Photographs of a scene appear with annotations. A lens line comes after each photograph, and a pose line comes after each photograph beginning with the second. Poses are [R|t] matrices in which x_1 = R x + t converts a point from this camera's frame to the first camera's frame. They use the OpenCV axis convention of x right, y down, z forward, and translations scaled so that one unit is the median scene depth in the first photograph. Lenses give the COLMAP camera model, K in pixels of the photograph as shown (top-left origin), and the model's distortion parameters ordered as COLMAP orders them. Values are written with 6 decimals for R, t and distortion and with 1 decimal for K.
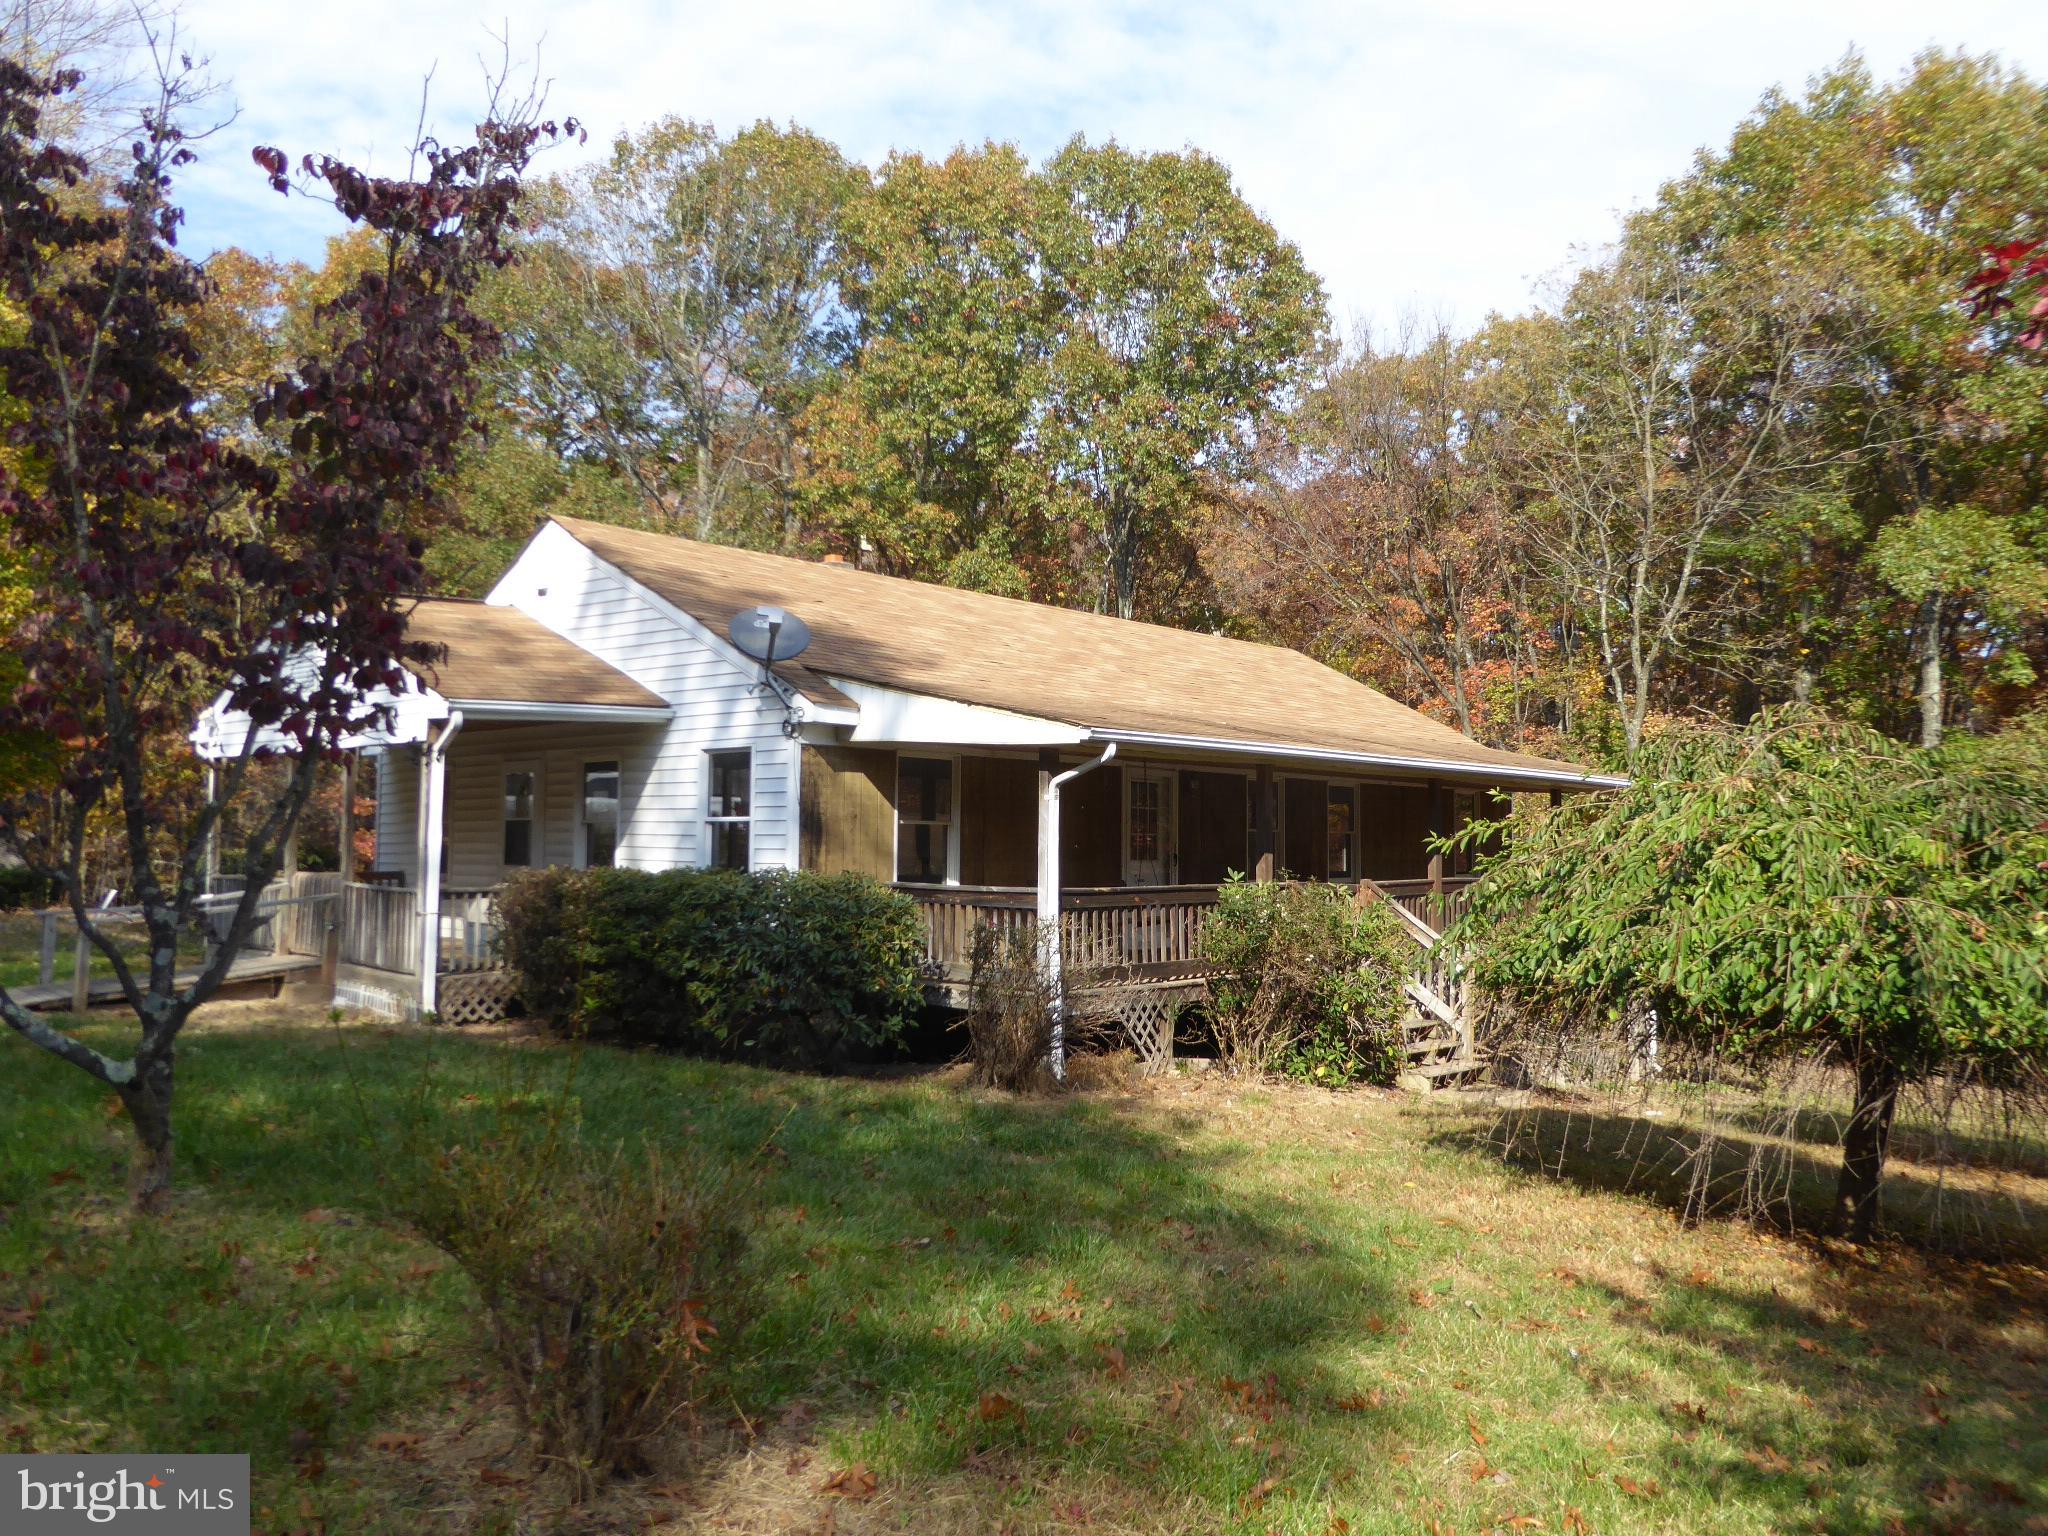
lens RADIAL K [[1442.5, 0, 1029.4], [0, 1442.5, 768.8], [0, 0, 1]] dist [-0.023491, 0.093413]
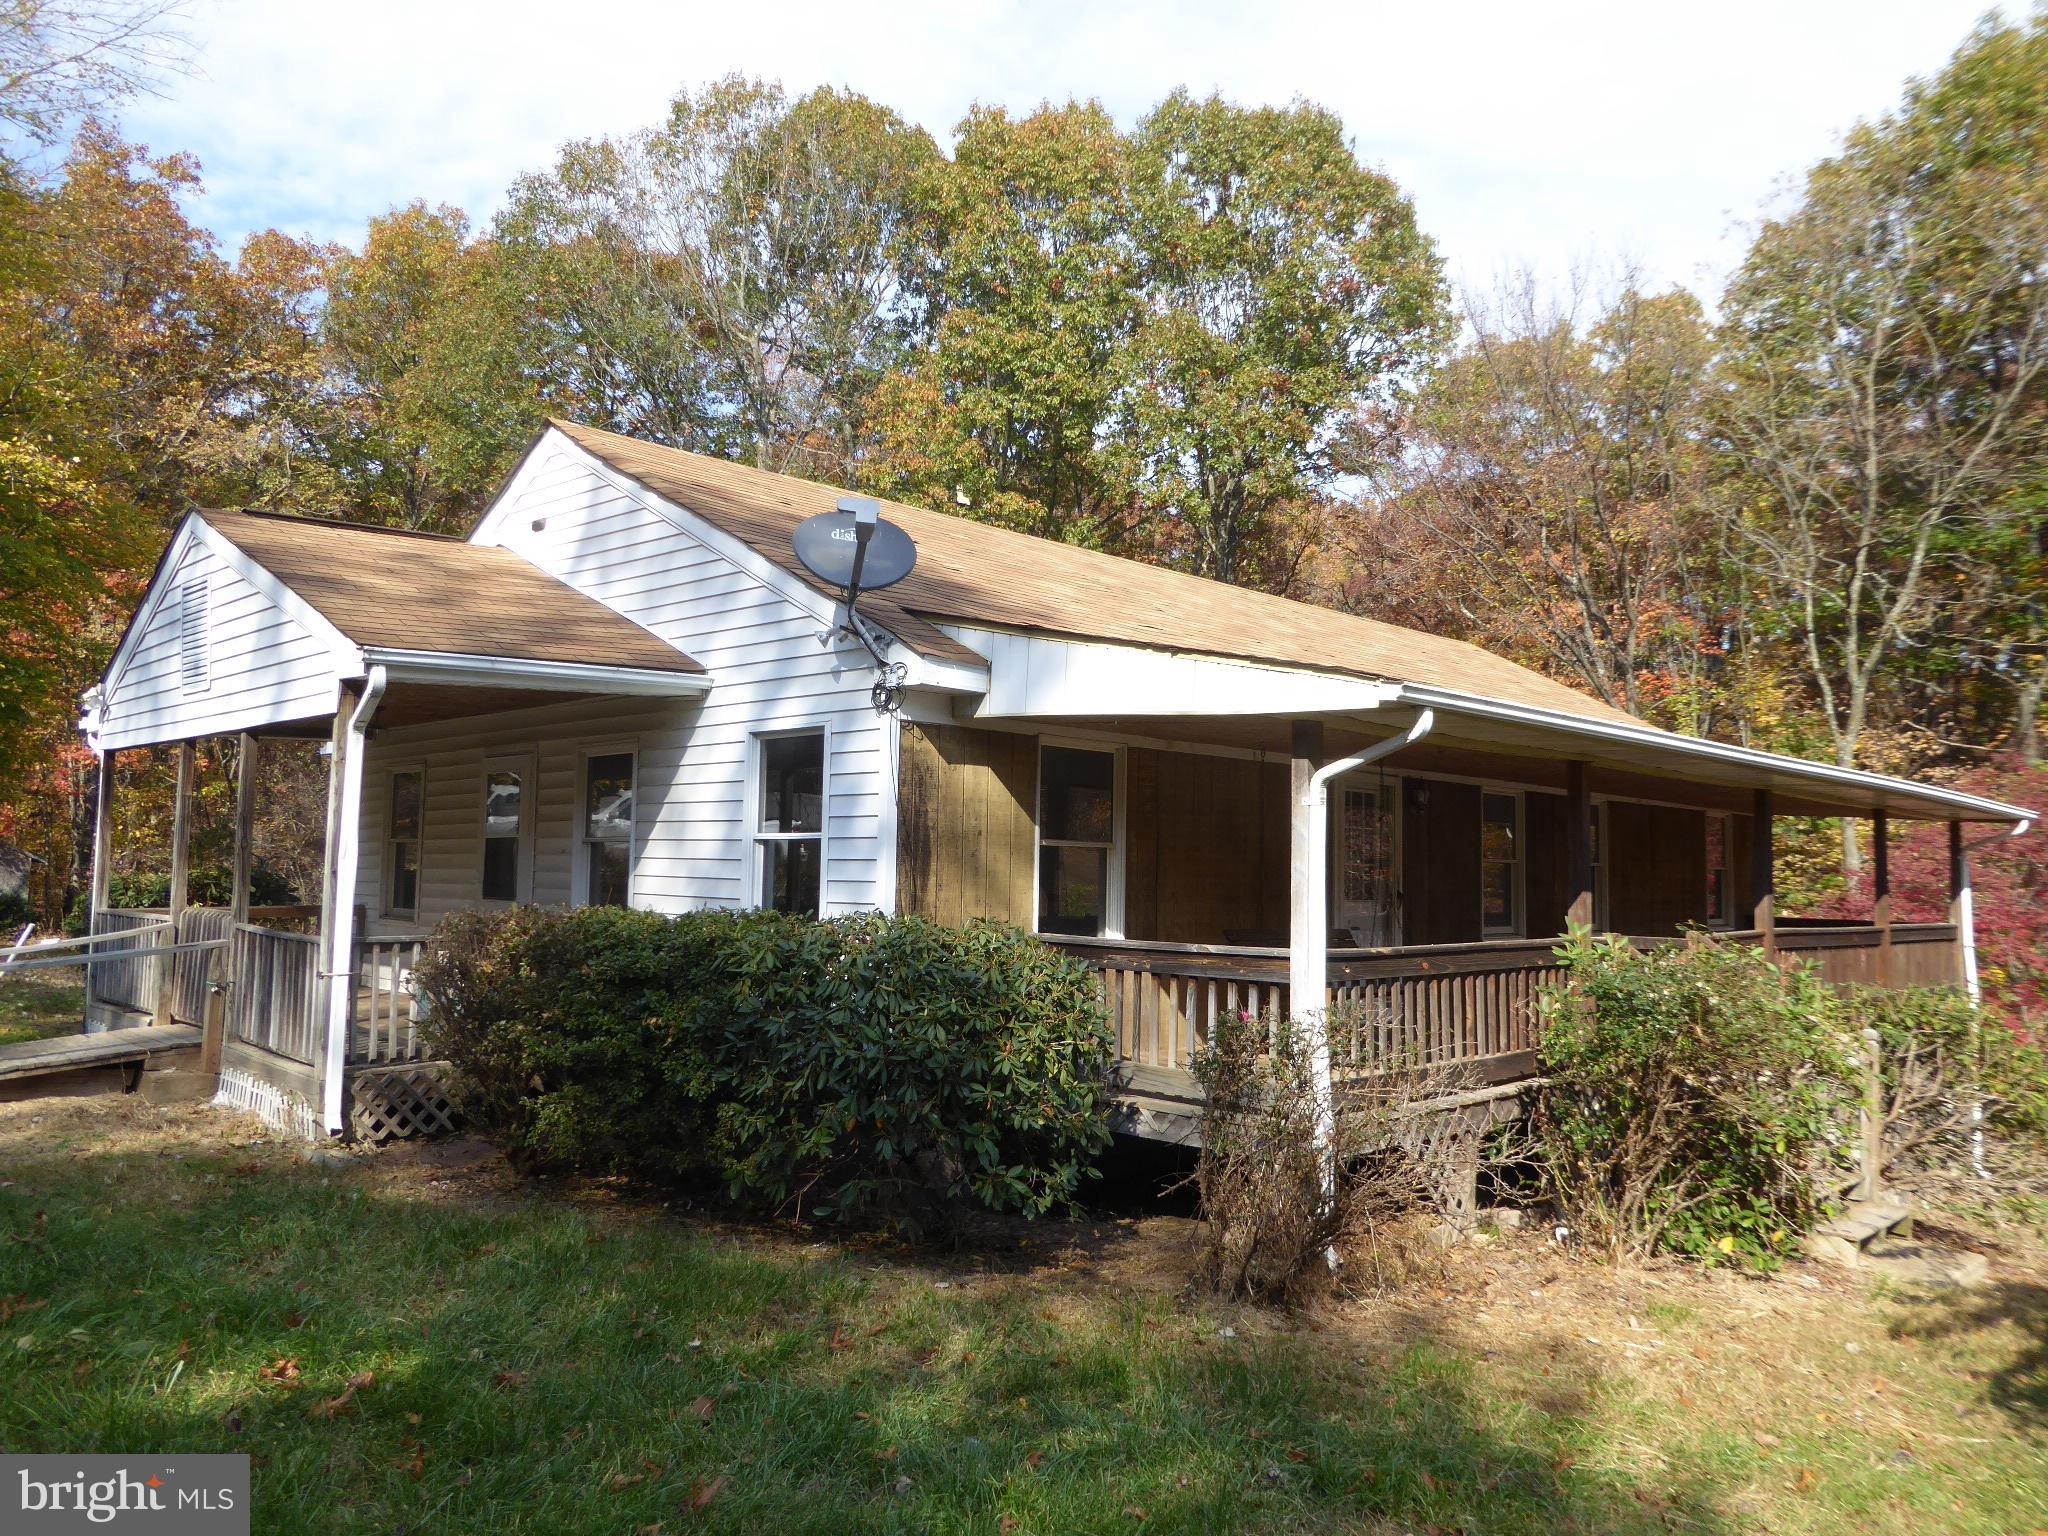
lens RADIAL K [[1482.5, 0, 1039.1], [0, 1482.5, 766.5], [0, 0, 1]] dist [-0.008049, -0.002842]
pose [[0.999297, 0.005415, -0.037089, -0.066051], [-0.006174, 0.999773, -0.020369, 0.015708], [0.036970, 0.020584, 0.999104, 0.309652]]
